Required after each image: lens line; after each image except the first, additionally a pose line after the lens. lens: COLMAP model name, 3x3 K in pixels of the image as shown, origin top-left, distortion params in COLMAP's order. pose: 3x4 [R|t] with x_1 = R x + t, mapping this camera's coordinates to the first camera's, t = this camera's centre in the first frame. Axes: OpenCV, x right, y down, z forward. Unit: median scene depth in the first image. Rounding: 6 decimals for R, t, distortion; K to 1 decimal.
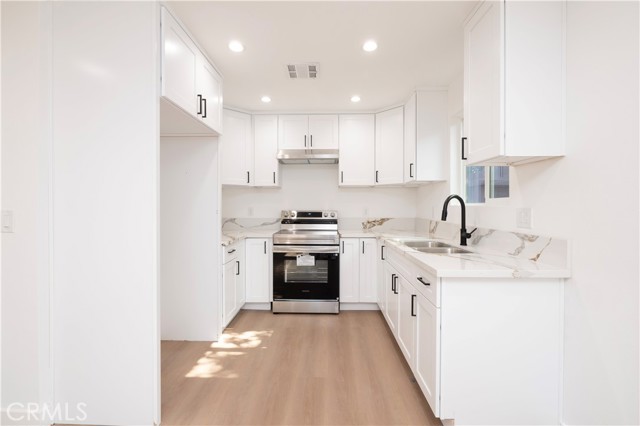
lens RADIAL K [[276.4, 0, 326.5], [0, 276.4, 210.6], [0, 0, 1]] dist [-0.002236, 0.000025]
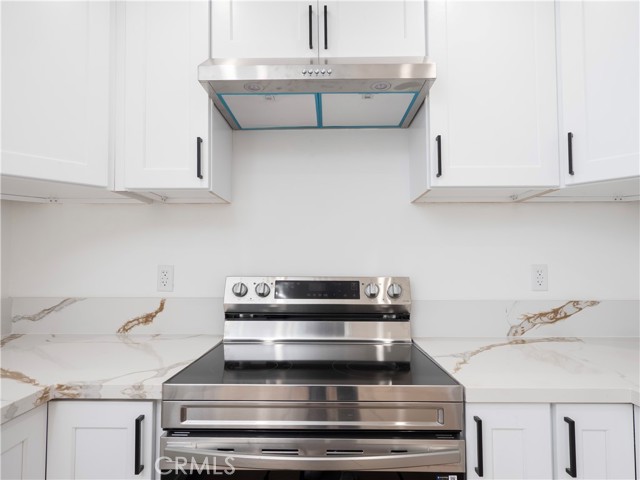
lens RADIAL K [[368.4, 0, 320.0], [0, 368.4, 240.0], [0, 0, 1]] dist [-0.001373, -0.000040]
pose [[0.999996, 0.001513, -0.002580, -0.067116], [-0.001710, 0.996961, -0.077886, -0.008408], [0.002454, 0.077890, 0.996959, 0.689522]]
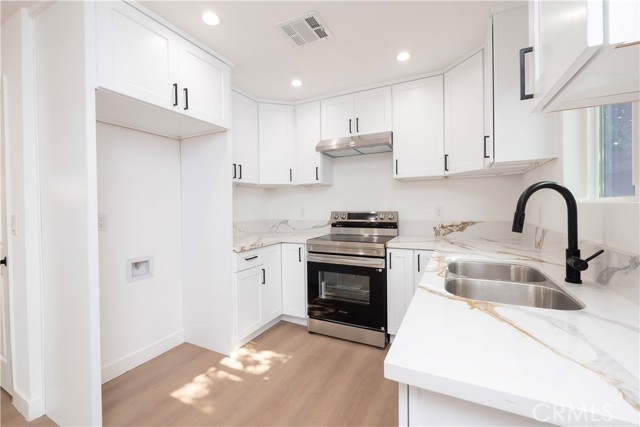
lens RADIAL K [[271.4, 0, 324.6], [0, 271.4, 210.2], [0, 0, 1]] dist [-0.003043, -0.000138]
pose [[0.899018, -0.006401, -0.437865, 0.220207], [0.007165, 0.999974, 0.000093, -0.004986], [0.437853, -0.003221, 0.899041, 0.263866]]
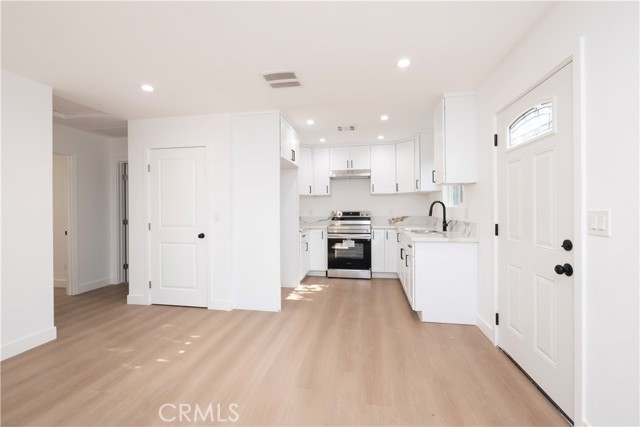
lens RADIAL K [[276.4, 0, 326.5], [0, 276.4, 211.1], [0, 0, 1]] dist [-0.002236, 0.000025]
pose [[0.988774, -0.006998, -0.149256, 0.033007], [0.006233, 0.999965, -0.005594, 0.008089], [0.149290, 0.004601, 0.988783, -0.524151]]
